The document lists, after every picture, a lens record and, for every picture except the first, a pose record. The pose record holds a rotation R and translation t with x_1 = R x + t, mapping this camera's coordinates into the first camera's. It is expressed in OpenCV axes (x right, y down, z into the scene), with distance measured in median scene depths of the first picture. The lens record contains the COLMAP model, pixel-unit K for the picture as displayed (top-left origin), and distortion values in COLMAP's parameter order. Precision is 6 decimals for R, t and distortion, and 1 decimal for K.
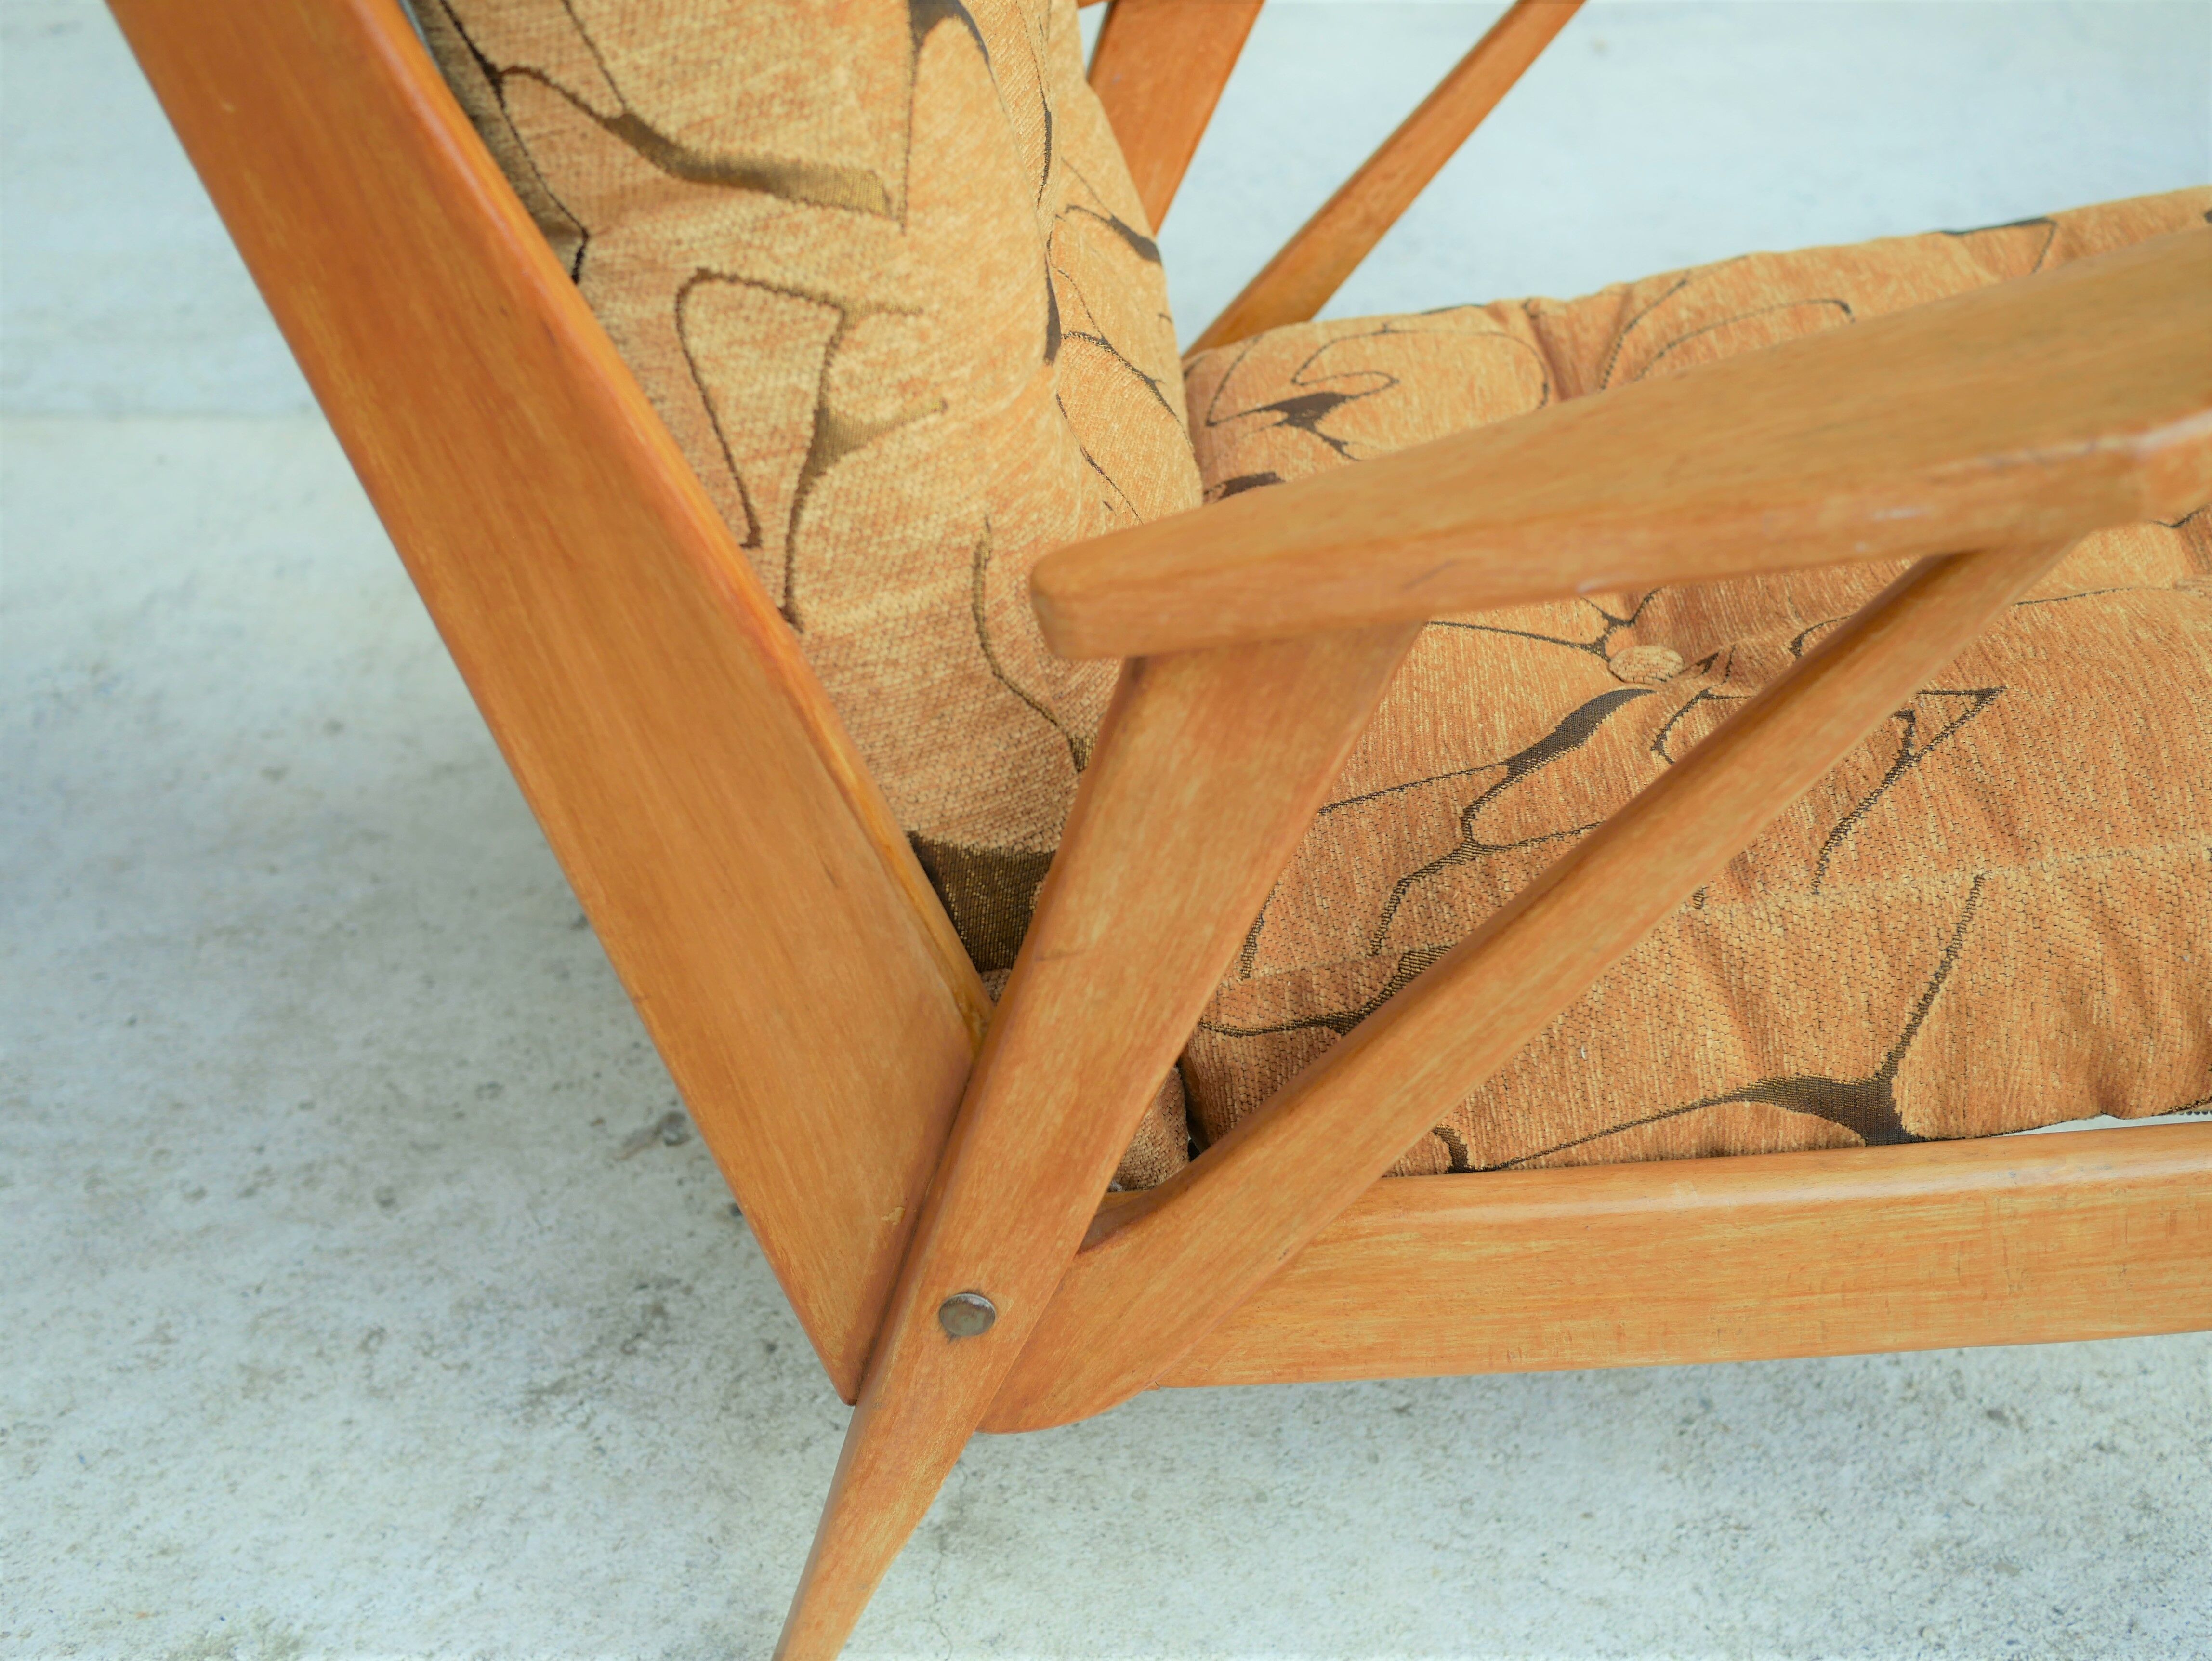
lens RADIAL K [[2526.2, 0, 1096.2], [0, 2526.2, 827.6], [0, 0, 1]] dist [-0.008579, 0.000000]
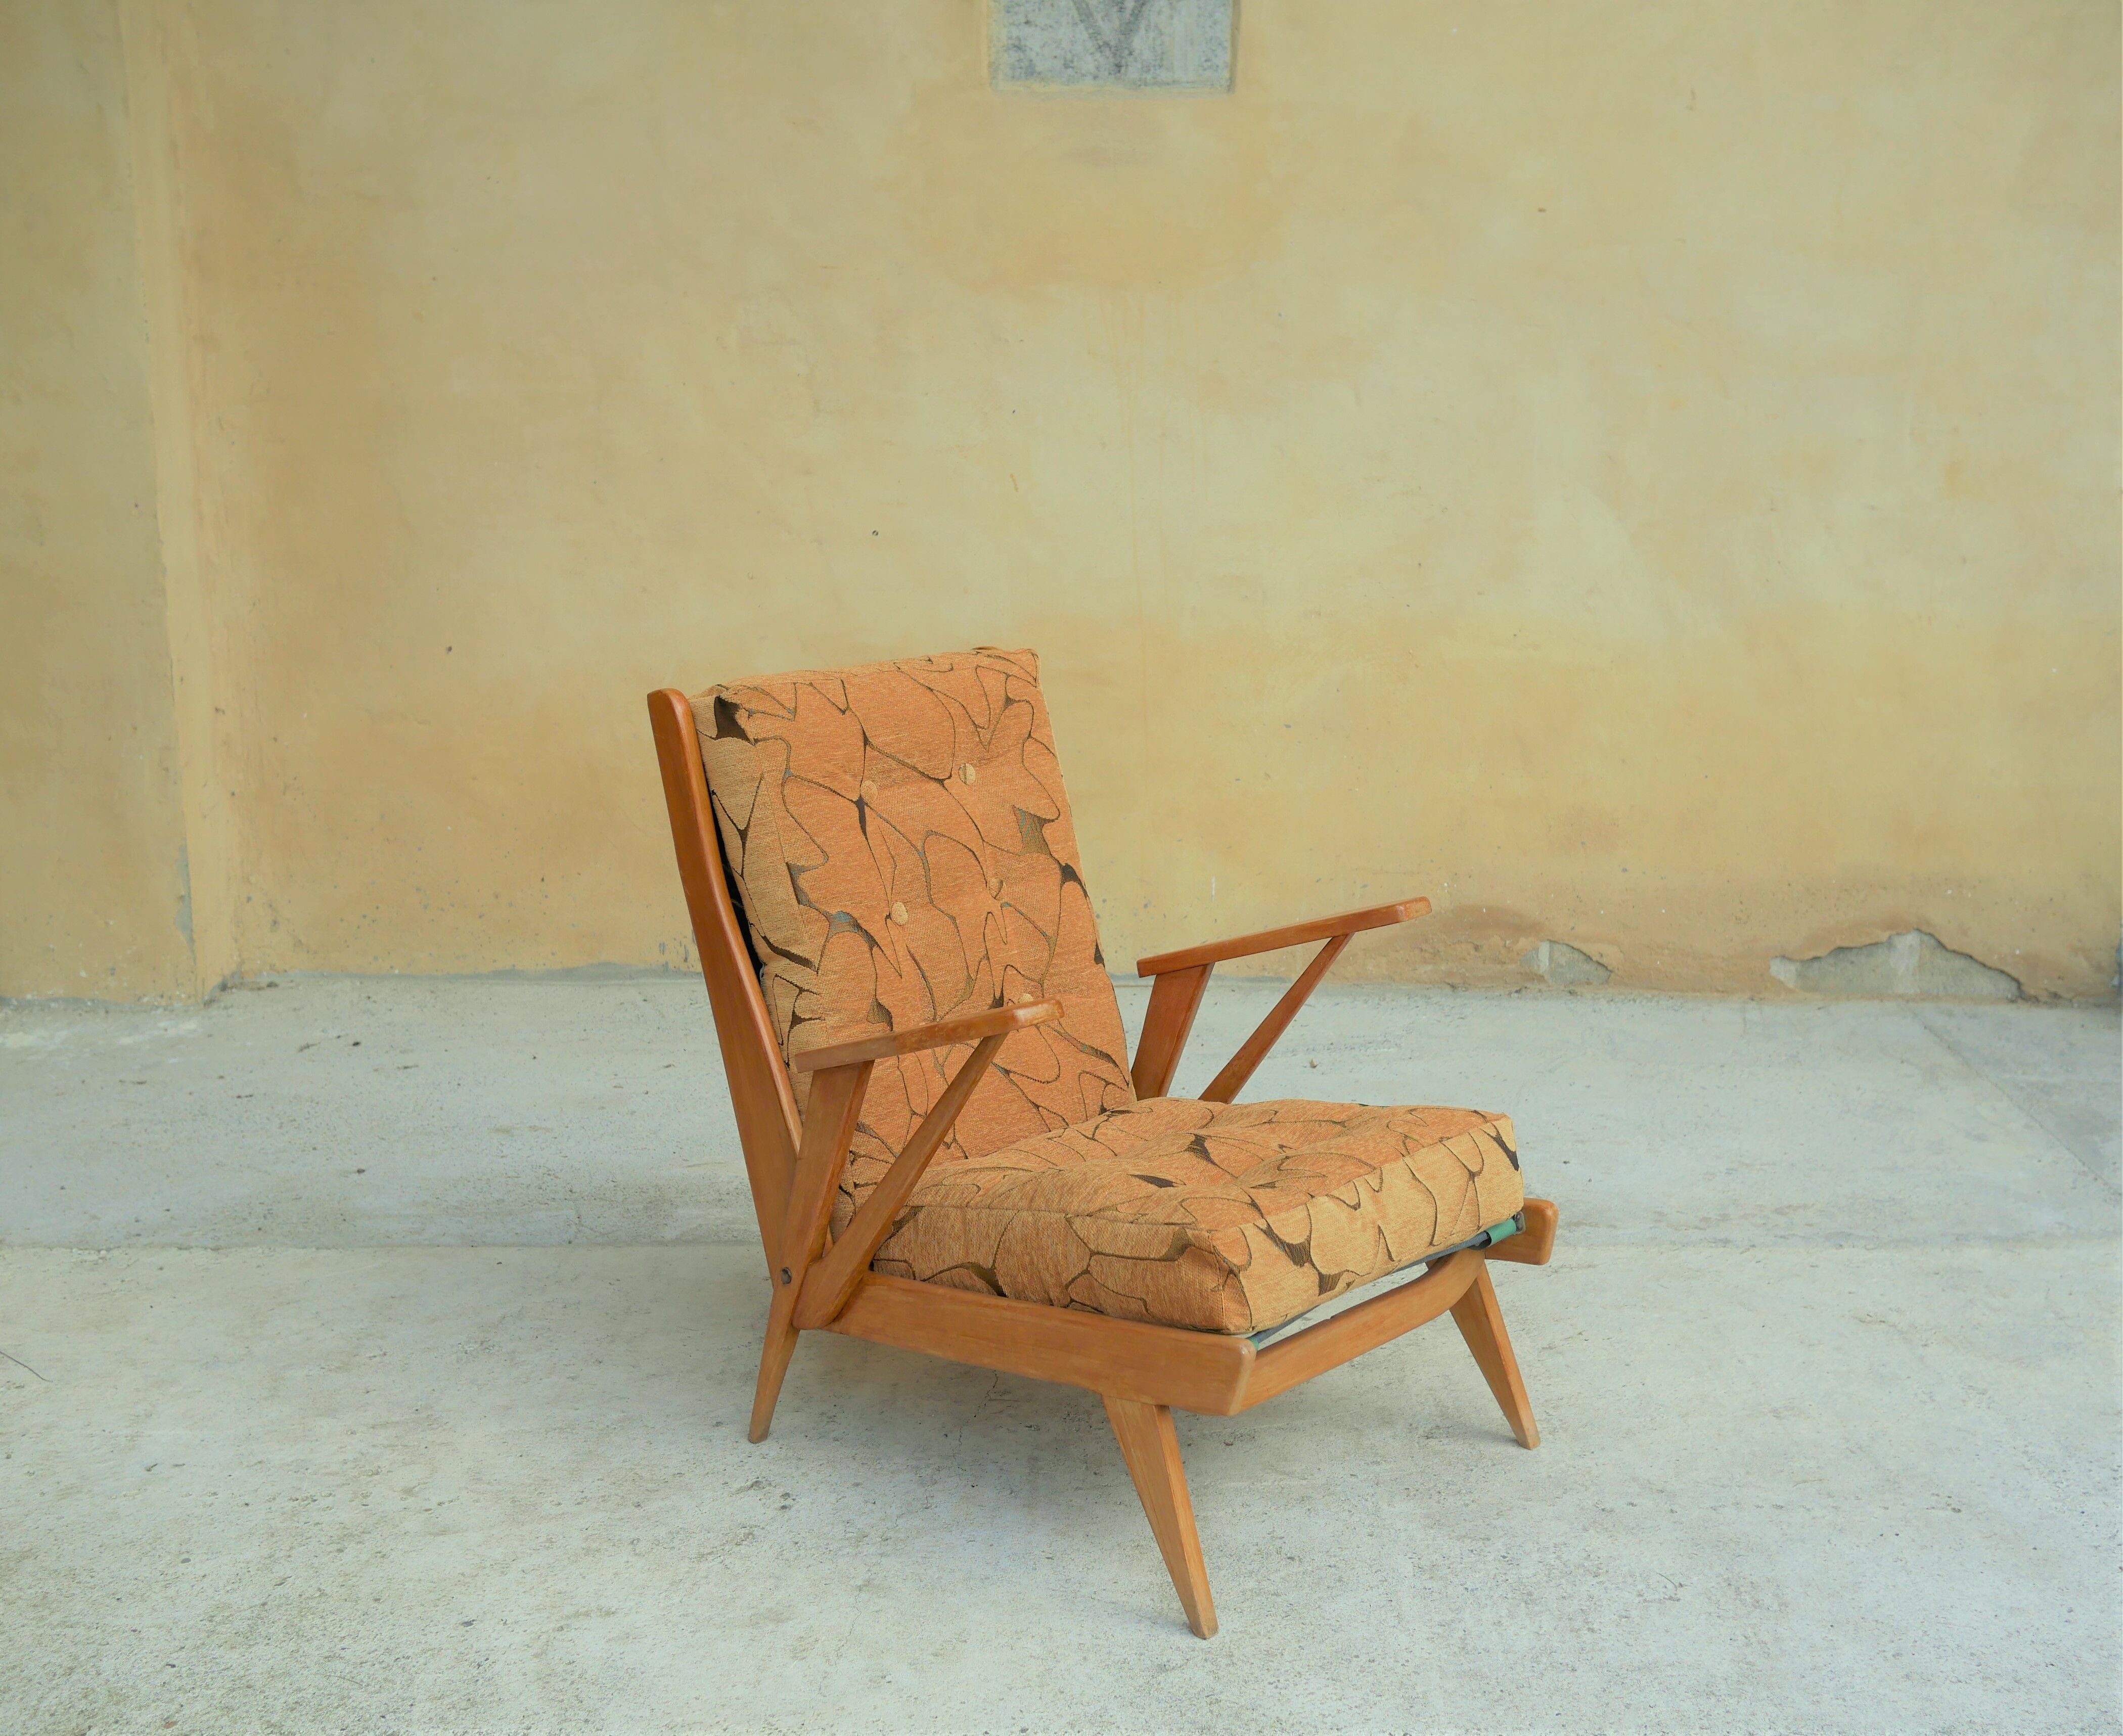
lens RADIAL K [[2659.8, 0, 1092.5], [0, 2659.8, 851.0], [0, 0, 1]] dist [-0.009842, 0.000000]
pose [[0.999566, -0.017198, -0.023924, 0.254906], [0.006384, 0.919091, -0.393993, 0.666035], [0.028765, 0.393669, 0.918802, -1.787193]]
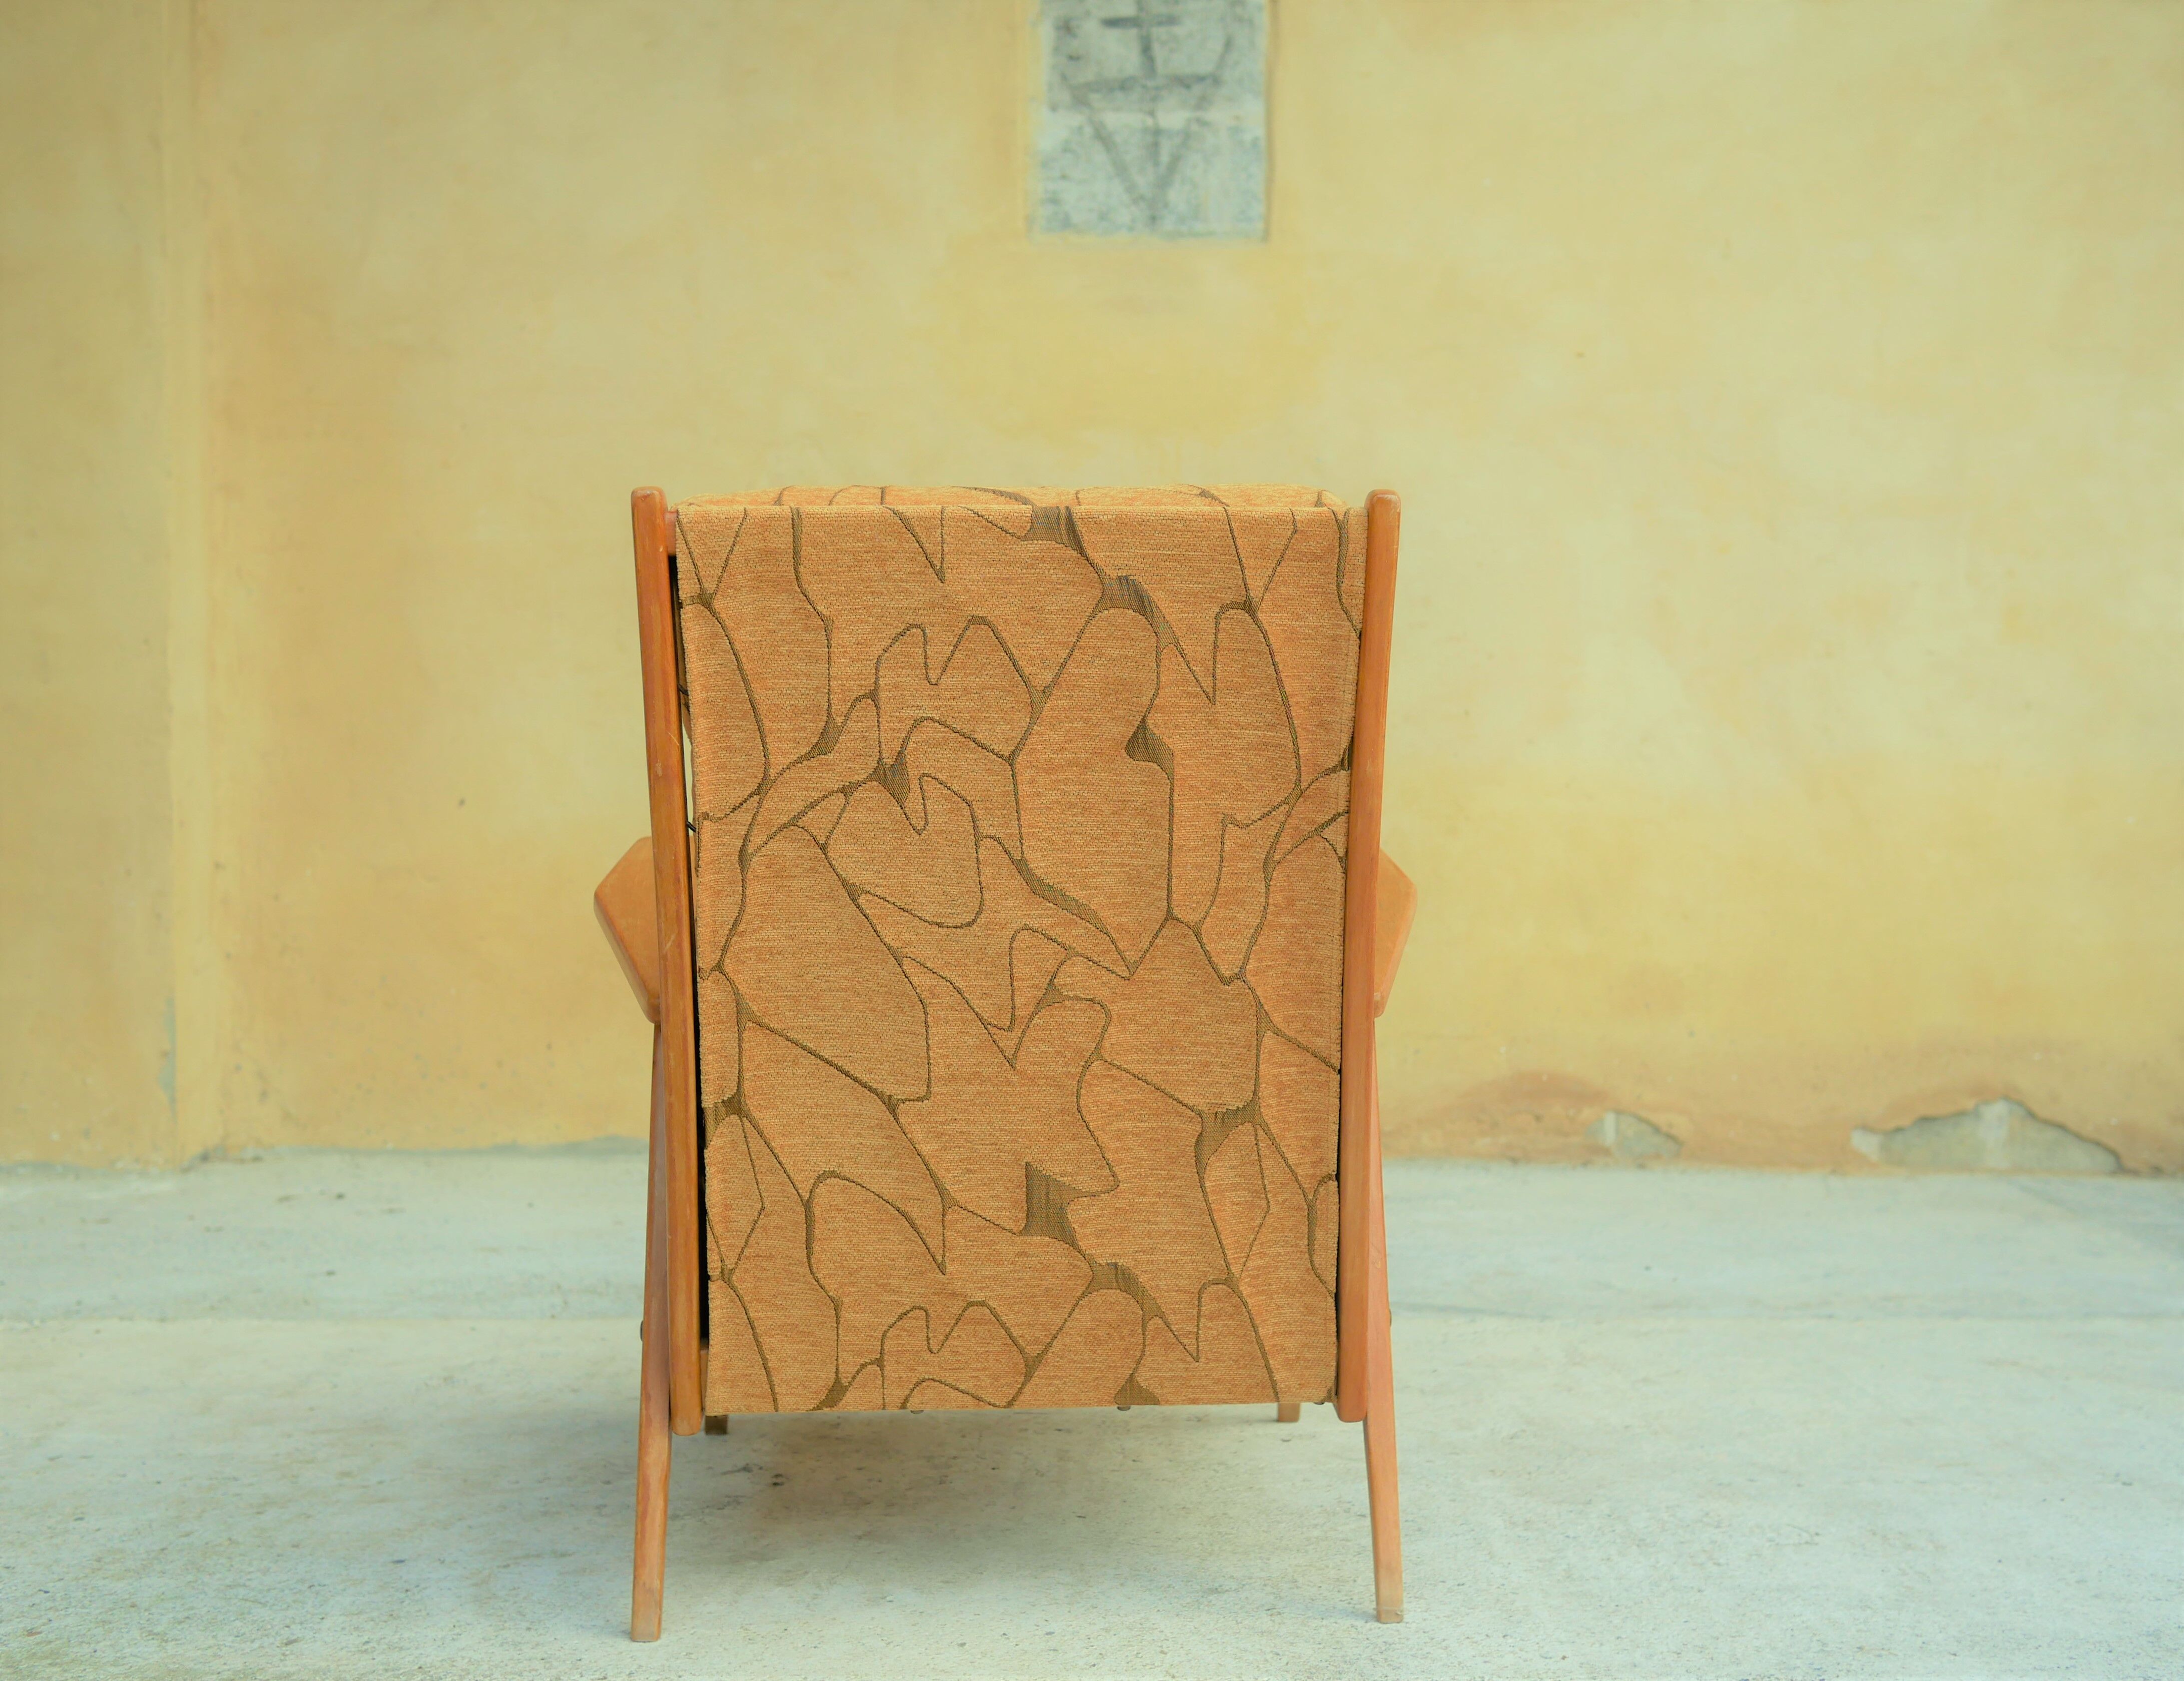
lens RADIAL K [[2629.5, 0, 1118.5], [0, 2629.5, 826.0], [0, 0, 1]] dist [-0.010704, 0.000000]
pose [[0.999458, -0.022862, -0.023702, 0.234757], [0.005365, 0.823180, -0.567755, 1.083822], [0.032491, 0.567320, 0.822857, -1.238929]]
